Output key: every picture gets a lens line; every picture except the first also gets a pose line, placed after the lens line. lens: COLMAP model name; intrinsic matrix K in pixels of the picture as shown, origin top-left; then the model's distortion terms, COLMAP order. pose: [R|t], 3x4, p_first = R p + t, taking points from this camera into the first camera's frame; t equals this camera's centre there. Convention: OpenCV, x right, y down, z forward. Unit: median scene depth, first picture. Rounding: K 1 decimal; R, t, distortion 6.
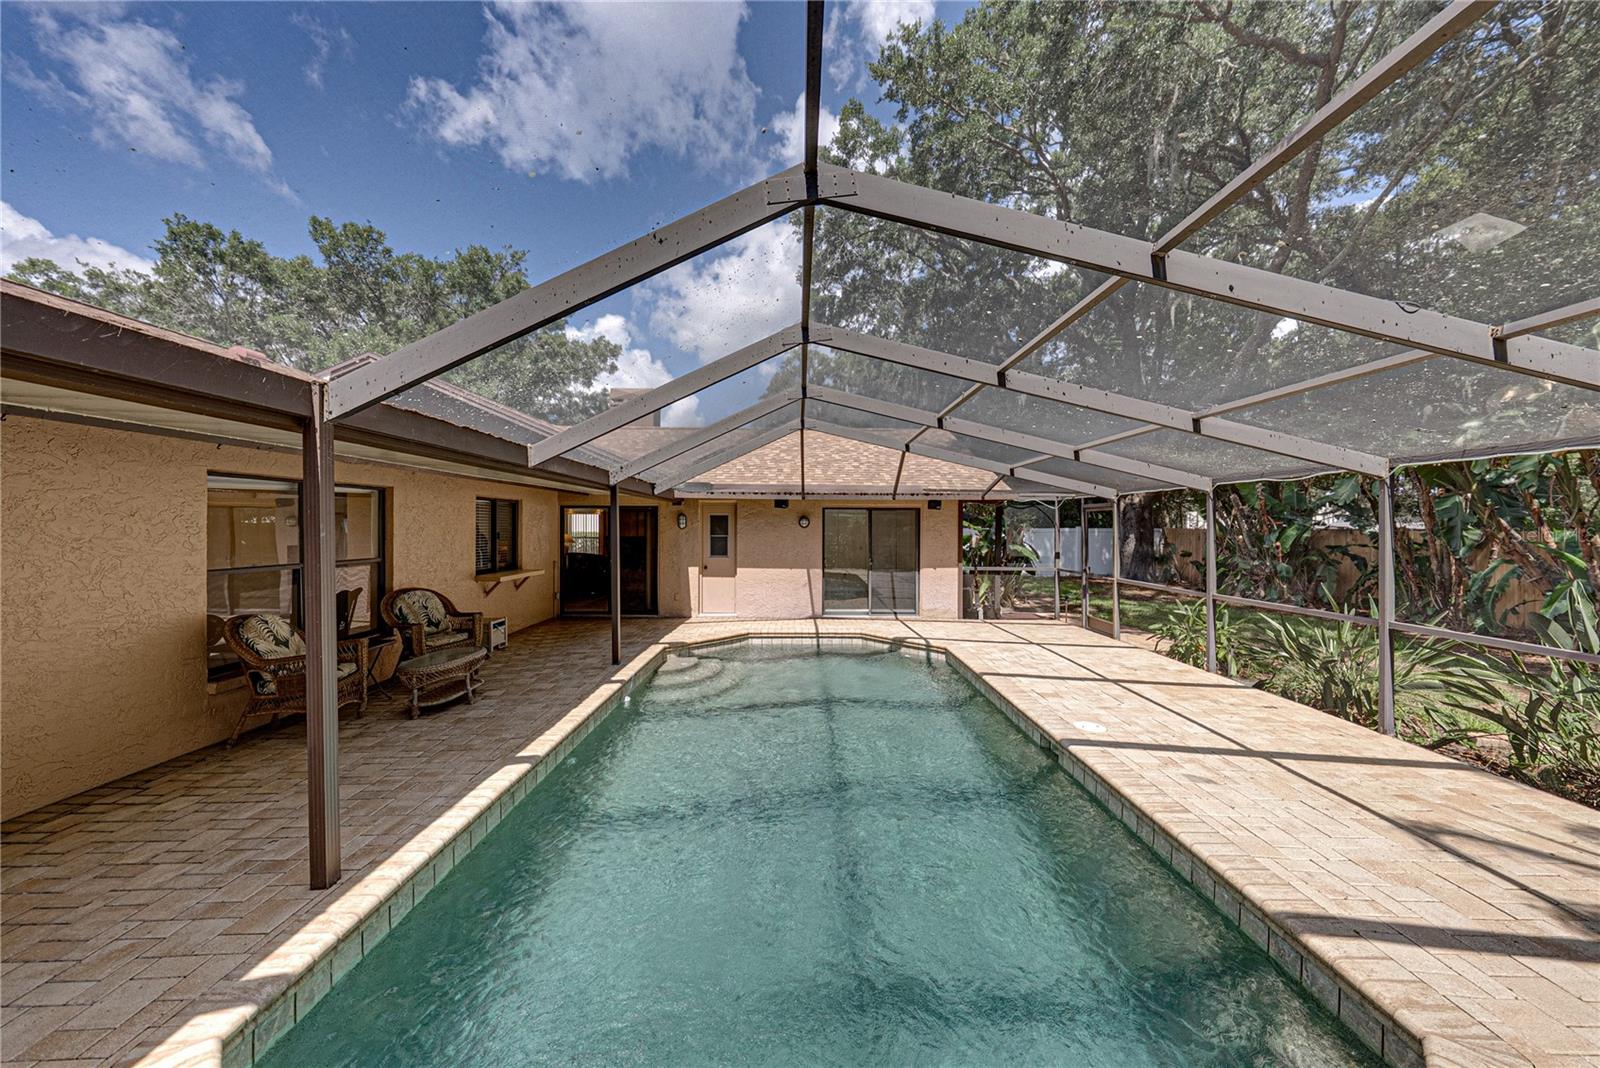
lens RADIAL K [[547.6, 0, 801.1], [0, 547.6, 526.1], [0, 0, 1]] dist [-0.000664, 0.000052]
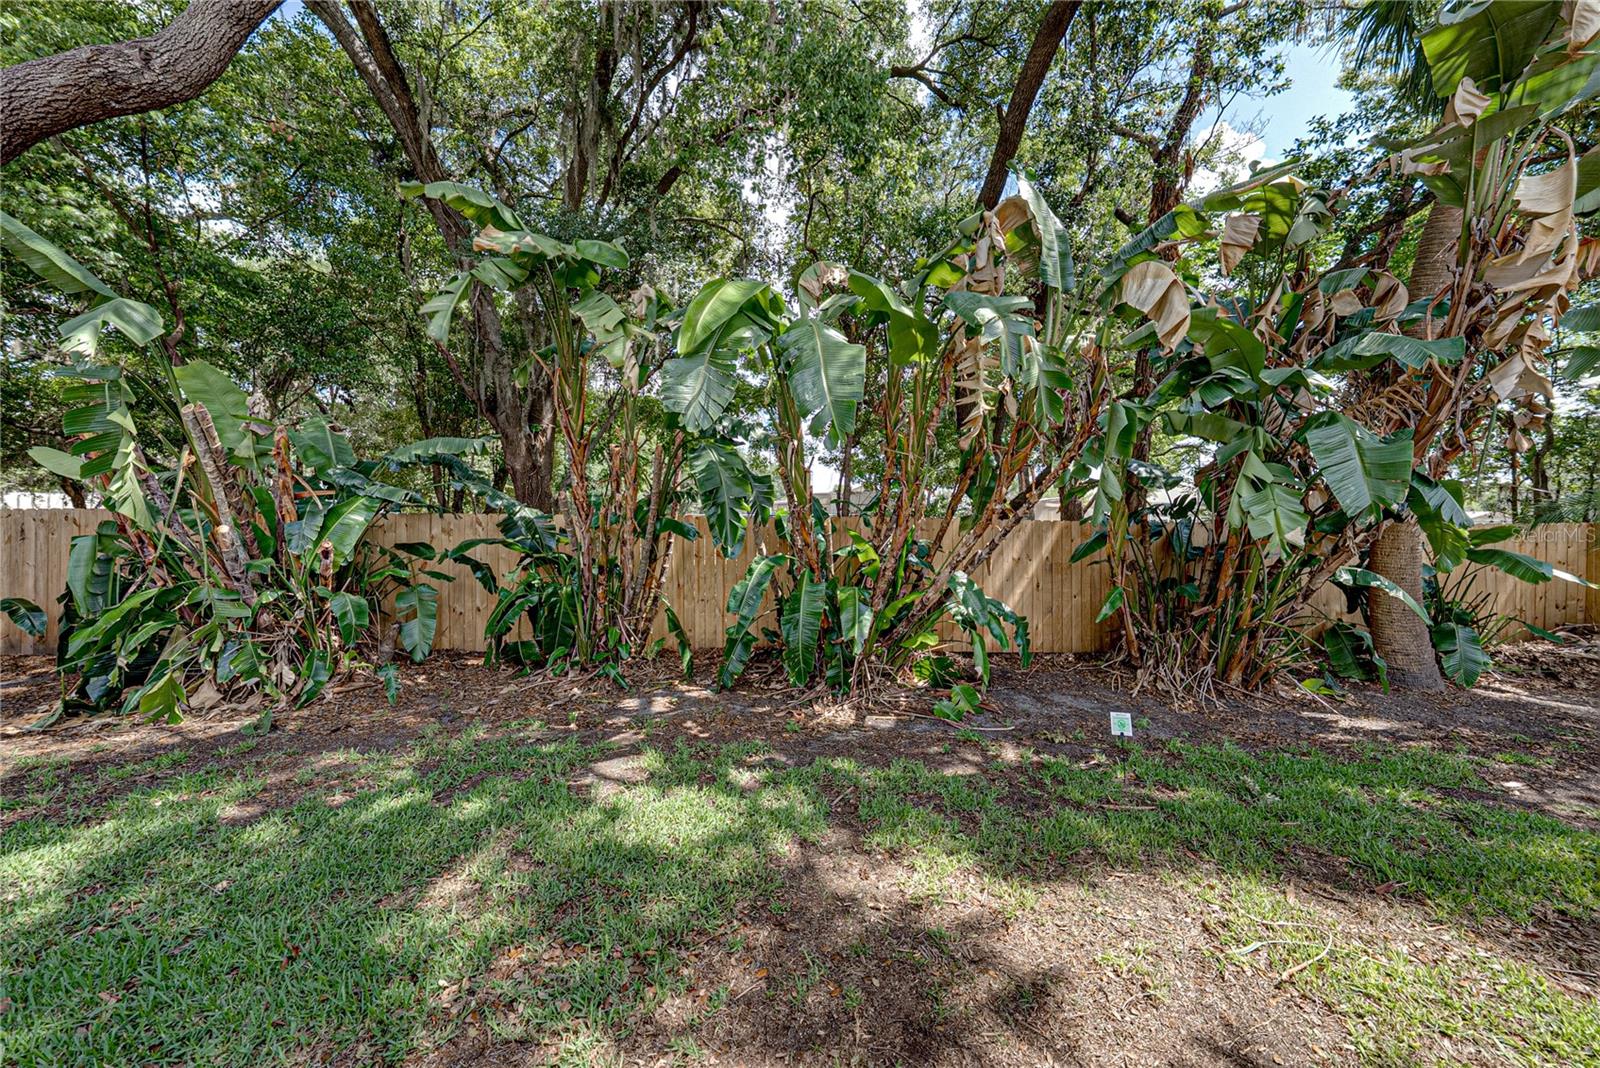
lens RADIAL K [[542.1, 0, 800.0], [0, 542.1, 534.0], [0, 0, 1]] dist [-0.002263, -0.000006]
pose [[-0.064258, -0.025830, 0.997599, 0.690642], [-0.010711, 0.999625, 0.025193, 0.015907], [-0.997876, -0.009066, -0.064511, 1.043287]]
